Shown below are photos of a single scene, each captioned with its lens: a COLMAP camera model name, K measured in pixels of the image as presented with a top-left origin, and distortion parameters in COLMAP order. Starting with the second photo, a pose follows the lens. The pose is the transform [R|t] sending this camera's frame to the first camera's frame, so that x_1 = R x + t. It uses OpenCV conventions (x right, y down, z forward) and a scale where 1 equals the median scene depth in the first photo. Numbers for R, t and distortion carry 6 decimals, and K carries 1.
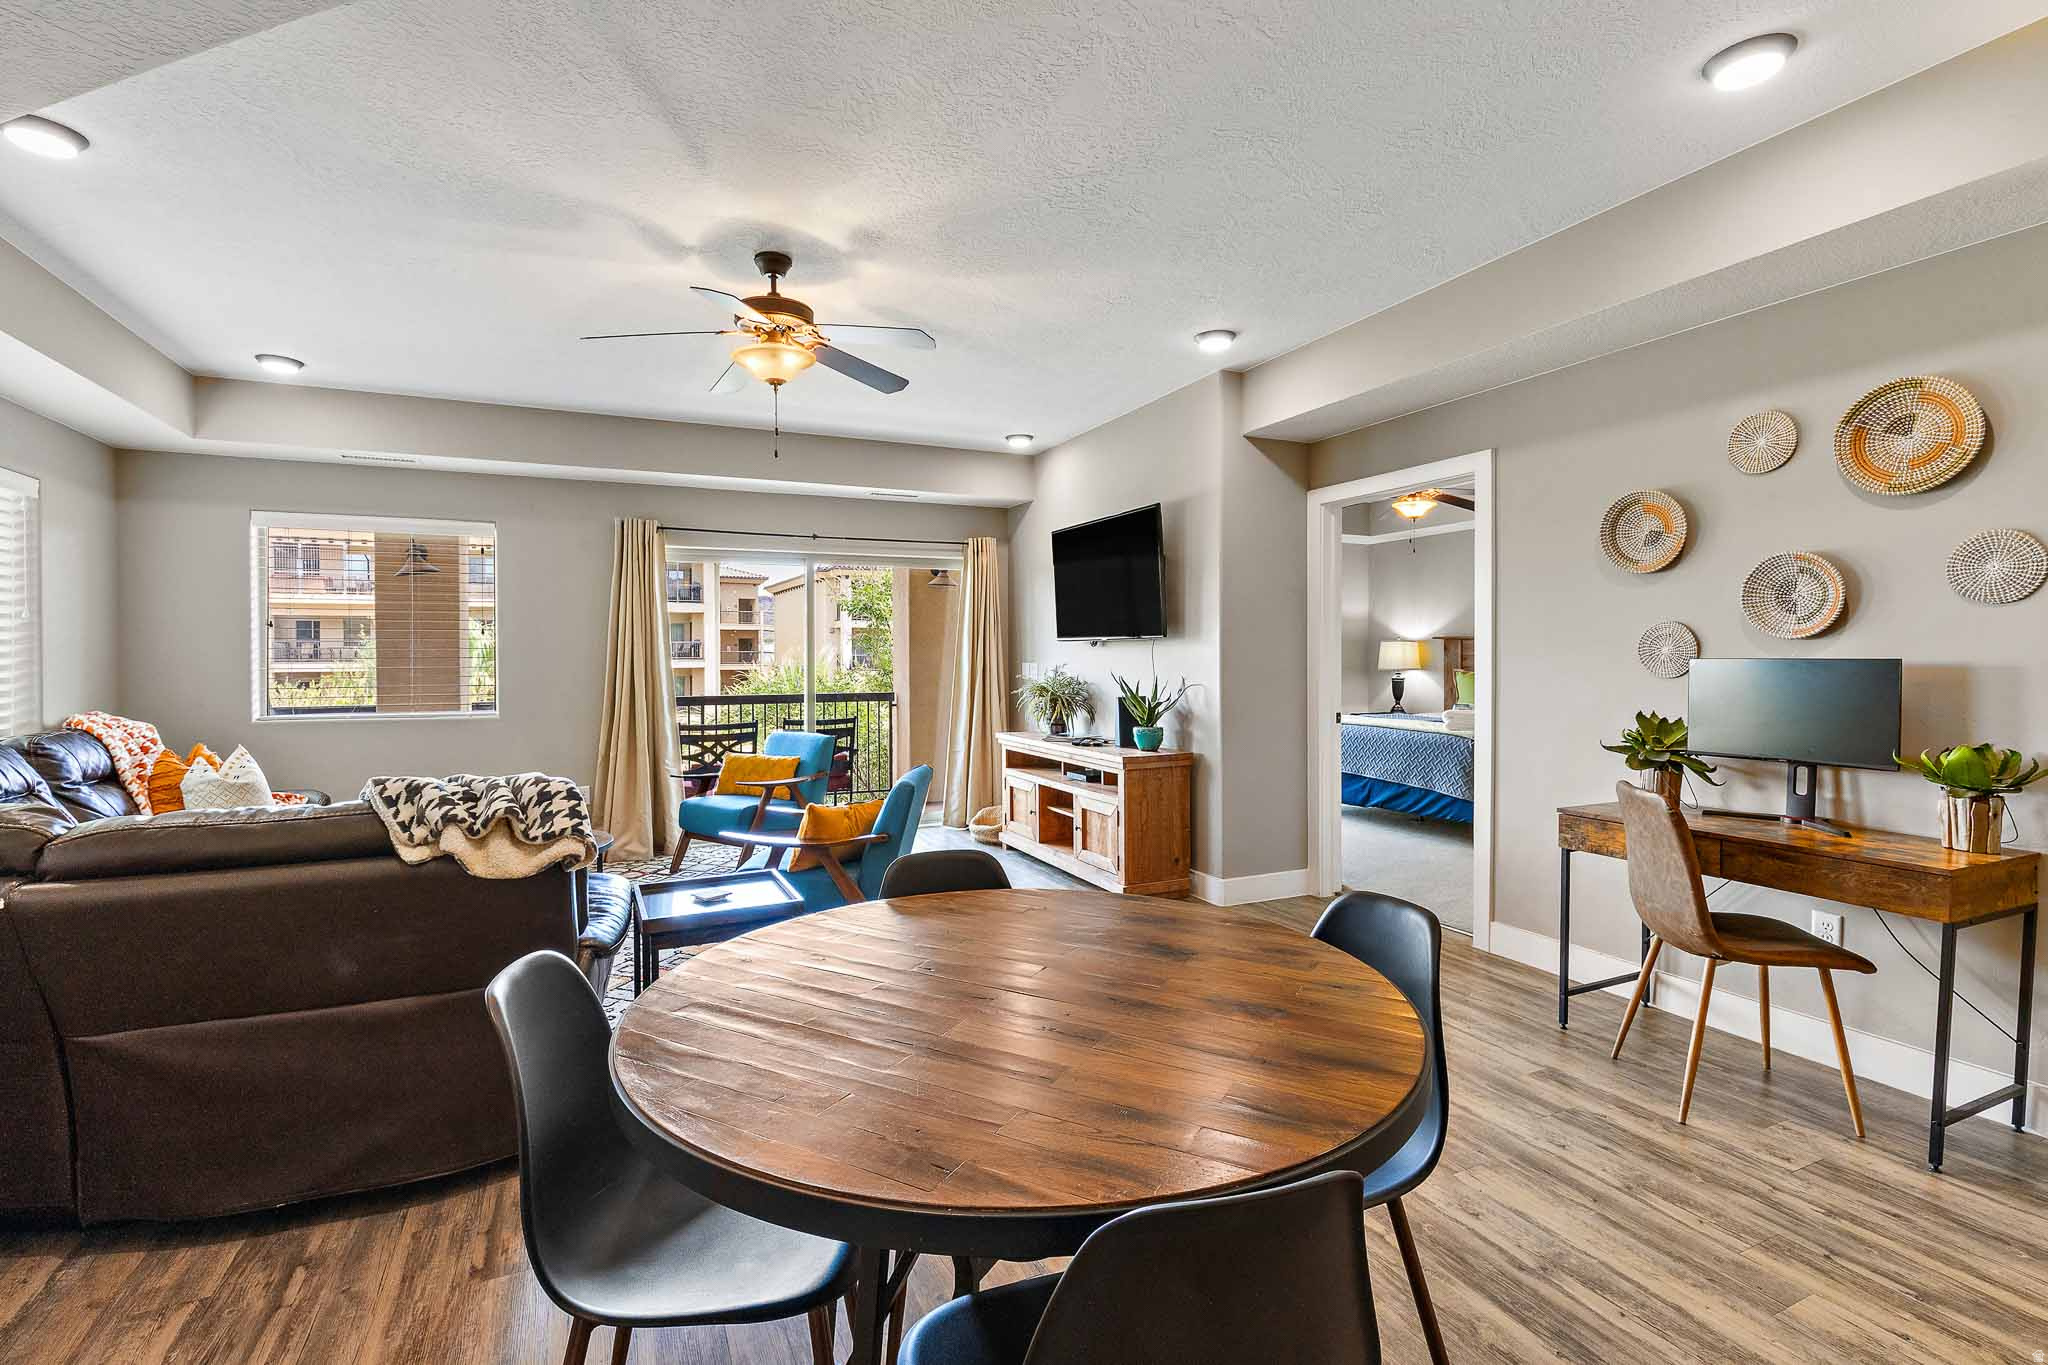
lens RADIAL K [[939.8, 0, 1021.4], [0, 939.8, 671.7], [0, 0, 1]] dist [0.002147, 0.000275]
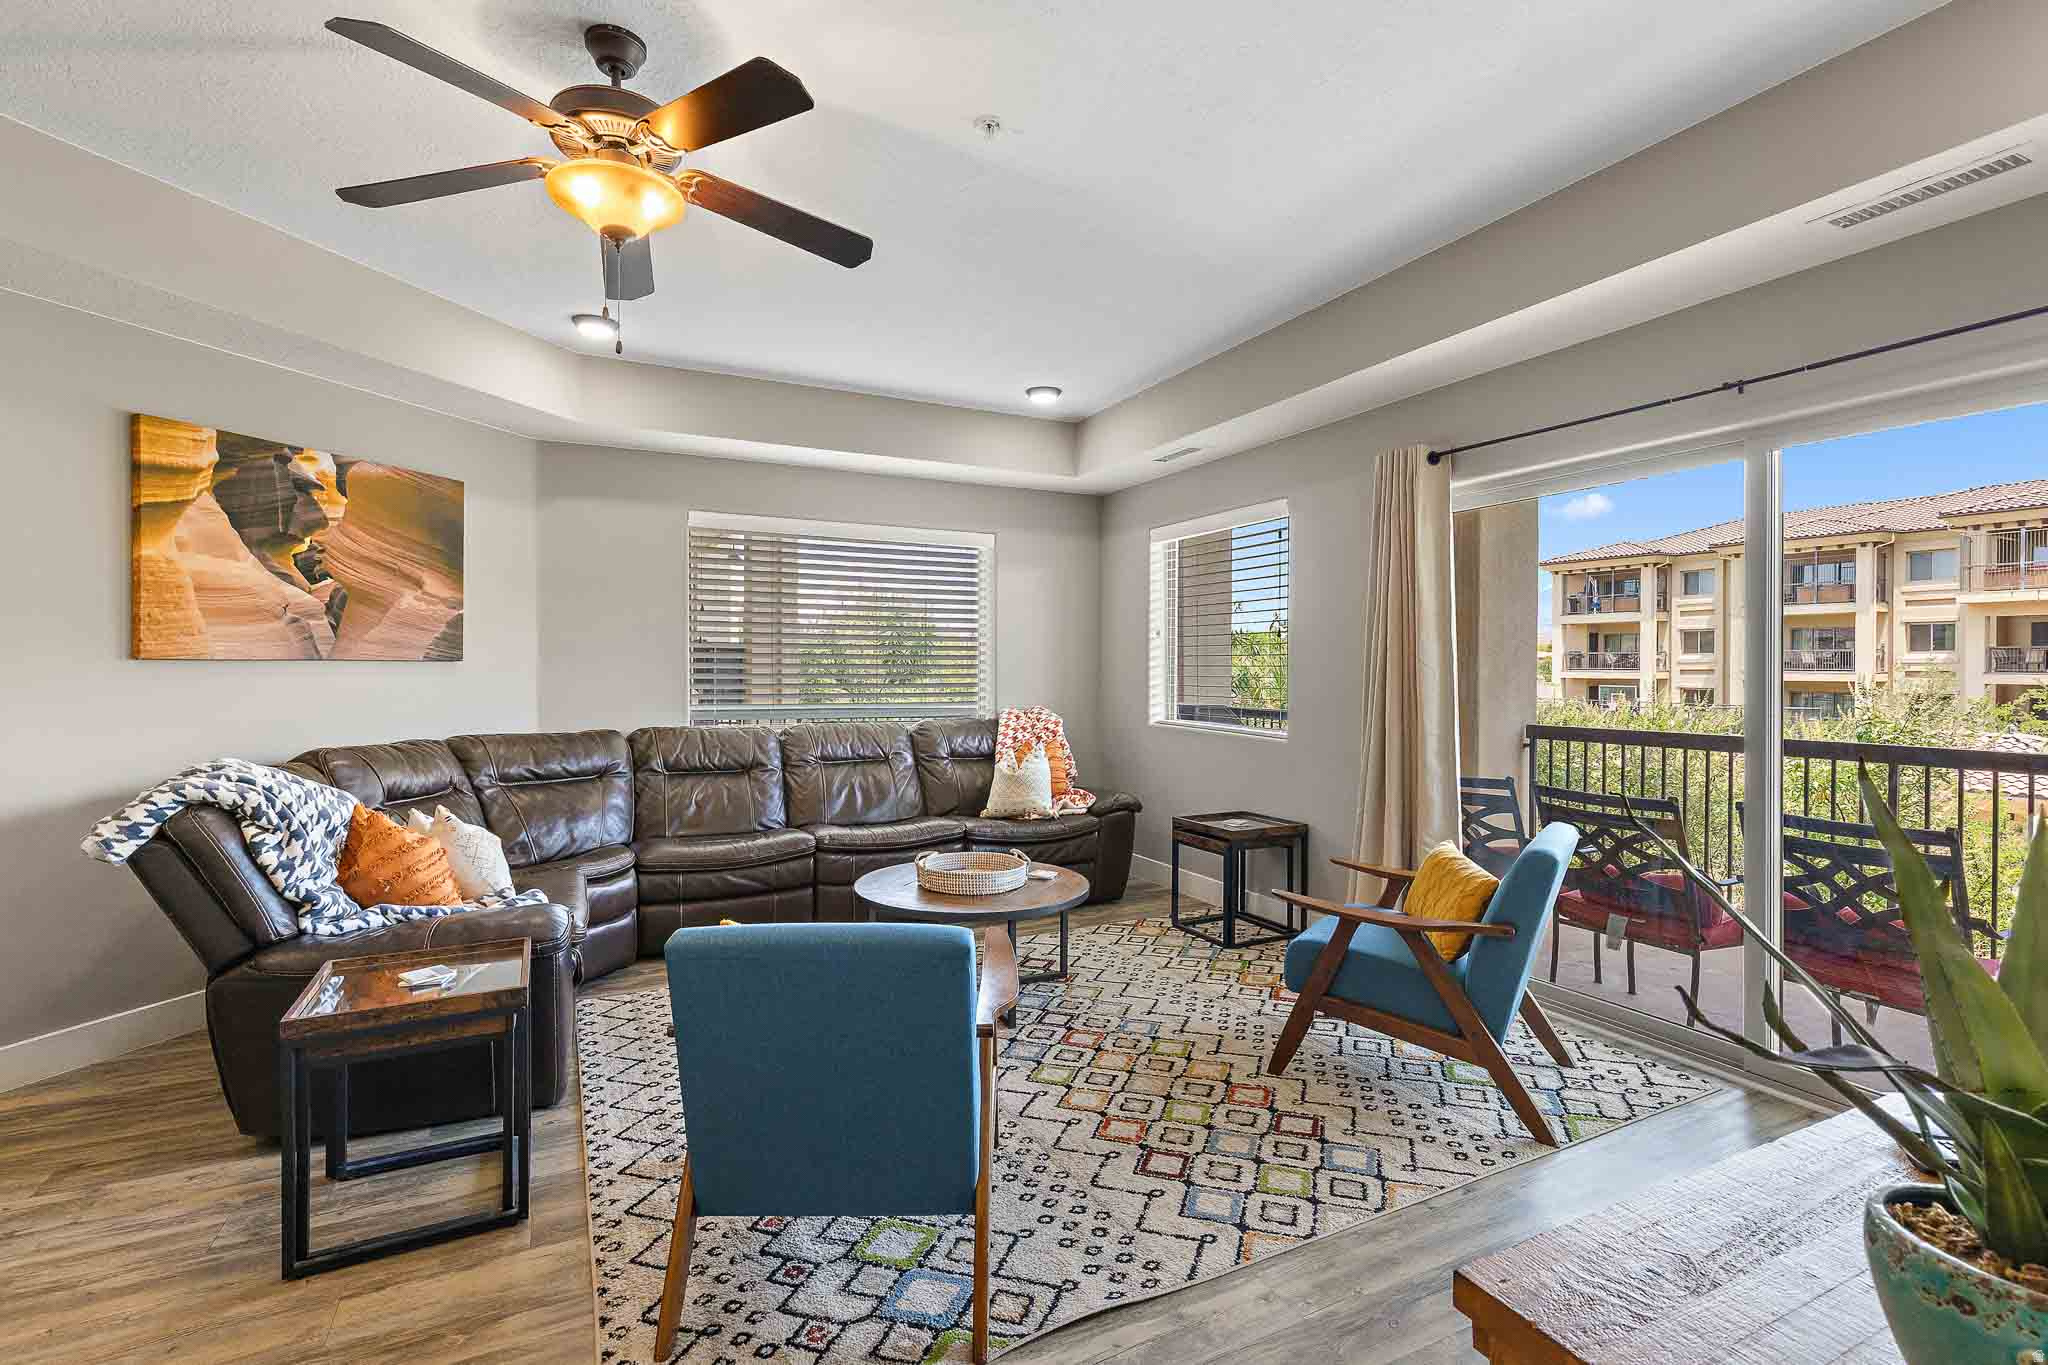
lens RADIAL K [[939.8, 0, 1024.9], [0, 939.8, 677.9], [0, 0, 1]] dist [0.002147, 0.000275]
pose [[0.019202, 0.015783, -0.999691, 0.199374], [-0.019313, 0.999695, 0.015412, -0.011621], [0.999629, 0.019011, 0.019500, 0.662196]]
